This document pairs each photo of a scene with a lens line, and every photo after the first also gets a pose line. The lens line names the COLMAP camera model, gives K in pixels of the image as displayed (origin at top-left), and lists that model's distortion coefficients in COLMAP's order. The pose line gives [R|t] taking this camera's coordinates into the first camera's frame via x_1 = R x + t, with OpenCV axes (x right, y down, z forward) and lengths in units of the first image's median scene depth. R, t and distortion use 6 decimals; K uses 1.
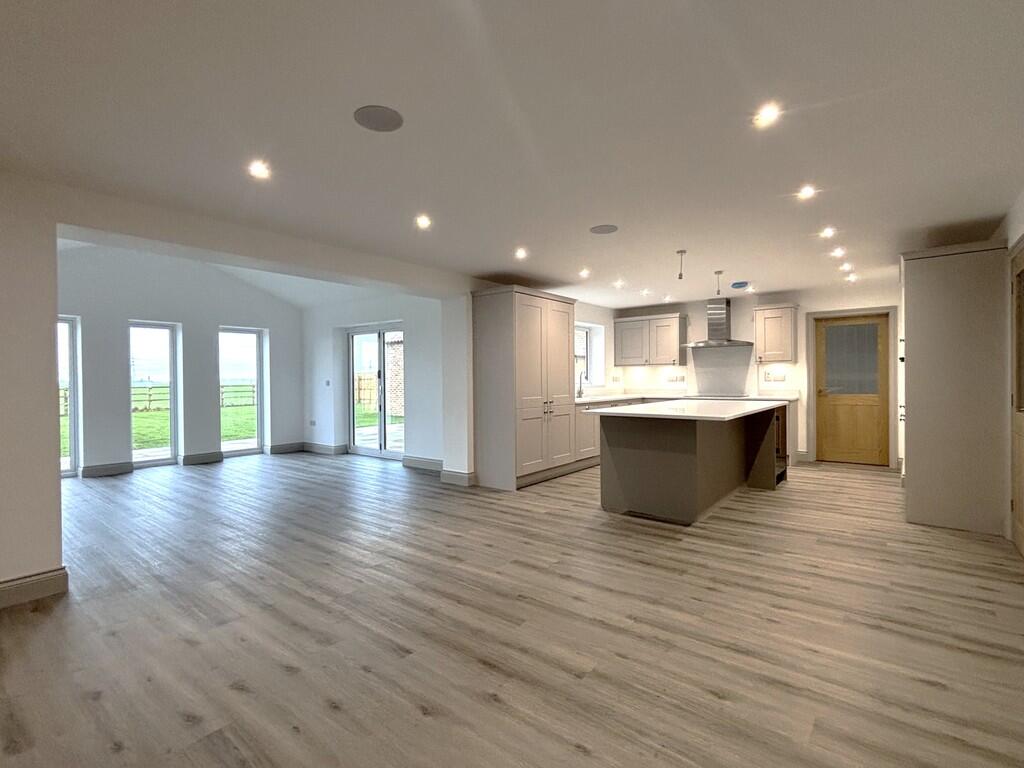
lens RADIAL K [[492.2, 0, 513.3], [0, 492.2, 380.8], [0, 0, 1]] dist [-0.002112, -0.000345]
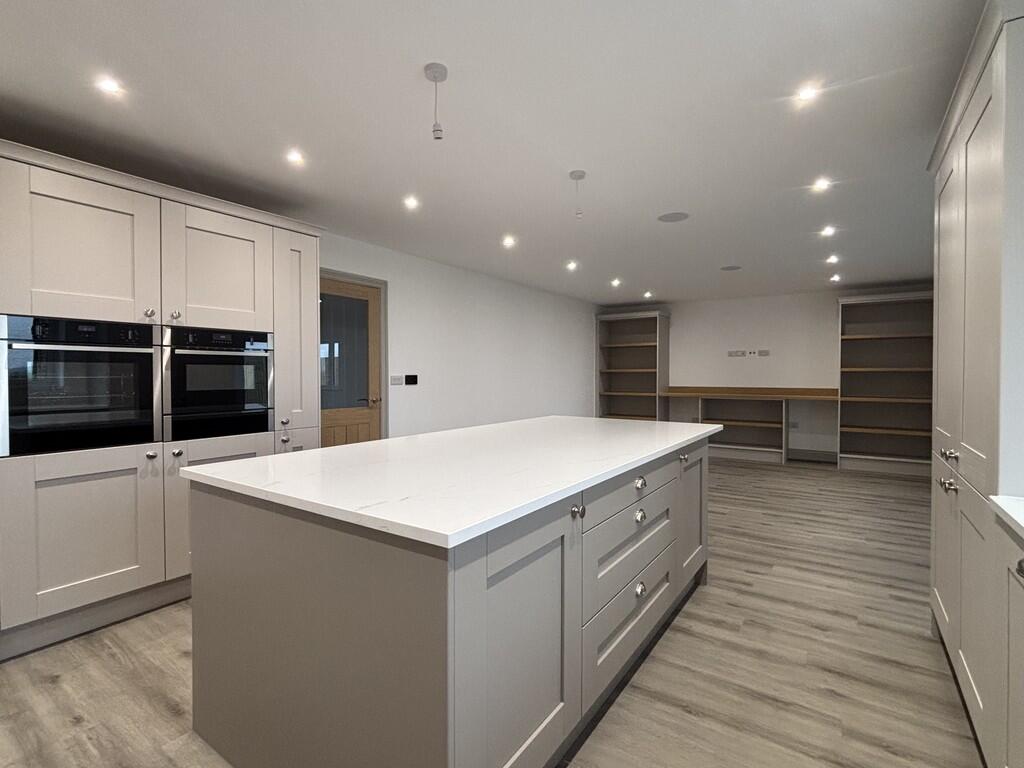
lens RADIAL K [[492.2, 0, 513.3], [0, 492.2, 380.8], [0, 0, 1]] dist [-0.002112, -0.000345]
pose [[-0.997680, 0.013063, -0.066808, 0.292420], [0.011672, 0.999708, 0.021175, -0.011396], [0.067065, 0.020346, -0.997541, 1.017076]]
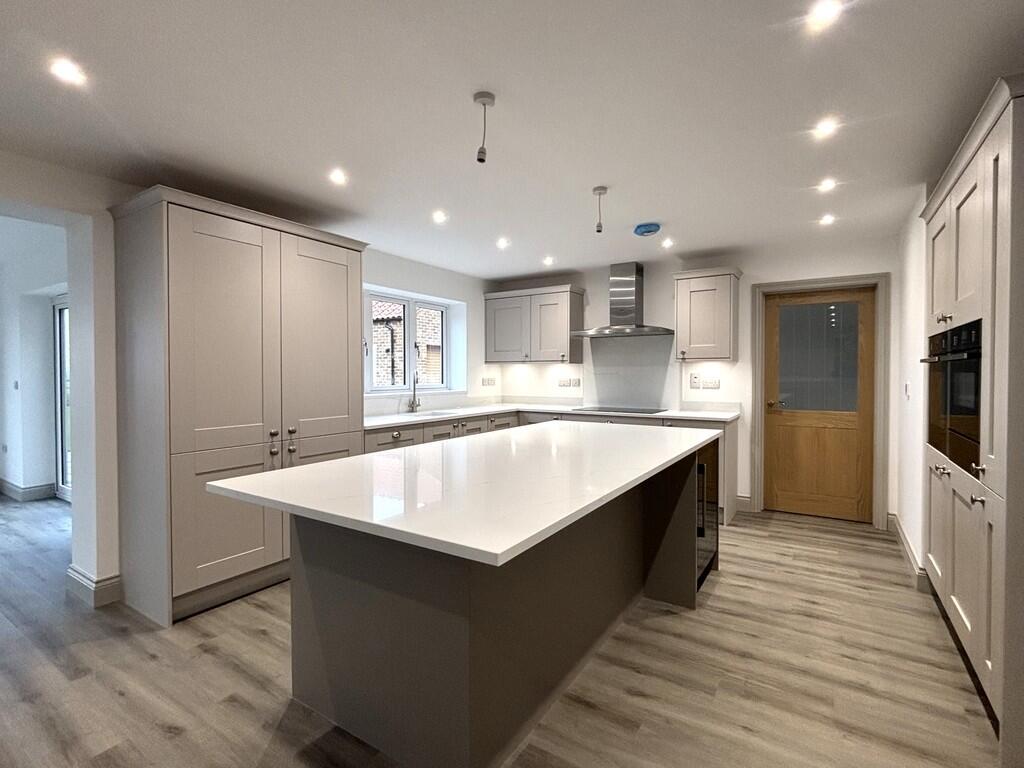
lens RADIAL K [[492.2, 0, 513.3], [0, 492.2, 380.8], [0, 0, 1]] dist [-0.002112, -0.000345]
pose [[0.995185, 0.007097, 0.097761, 0.204440], [-0.008149, 0.999913, 0.010360, -0.014294], [-0.097679, -0.011106, 0.995156, 0.357208]]
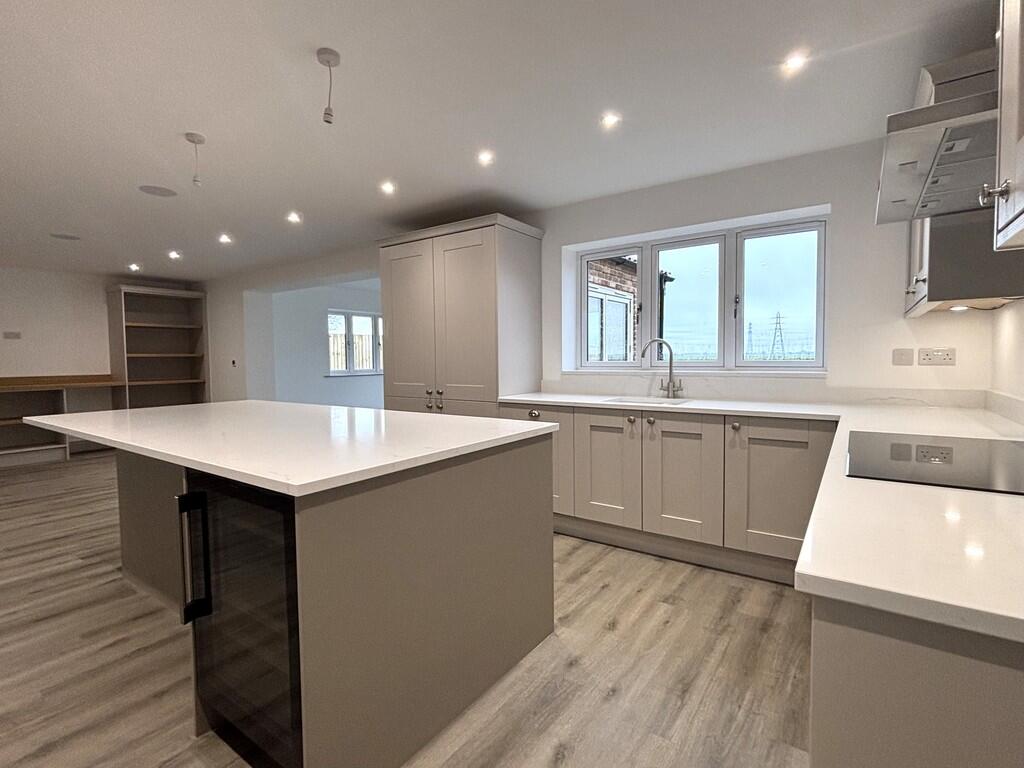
lens RADIAL K [[492.2, 0, 513.3], [0, 492.2, 380.8], [0, 0, 1]] dist [-0.002112, -0.000345]
pose [[0.063099, 0.054020, -0.996544, 0.595146], [0.001883, 0.998526, 0.054247, -0.006806], [0.998006, -0.005299, 0.062904, 0.837398]]
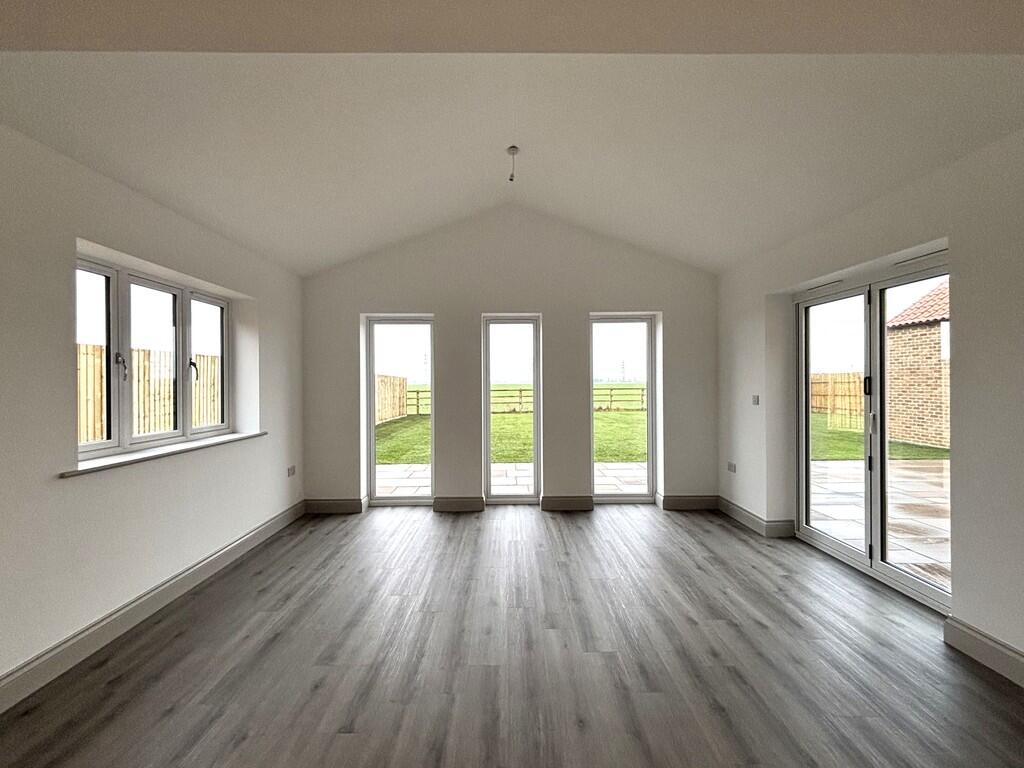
lens RADIAL K [[494.6, 0, 513.9], [0, 494.6, 384.5], [0, 0, 1]] dist [-0.003344, -0.000609]
pose [[0.632870, 0.009912, -0.774195, -0.137559], [-0.002356, 0.999938, 0.010876, -0.020252], [0.774255, -0.005059, 0.632854, 0.496320]]
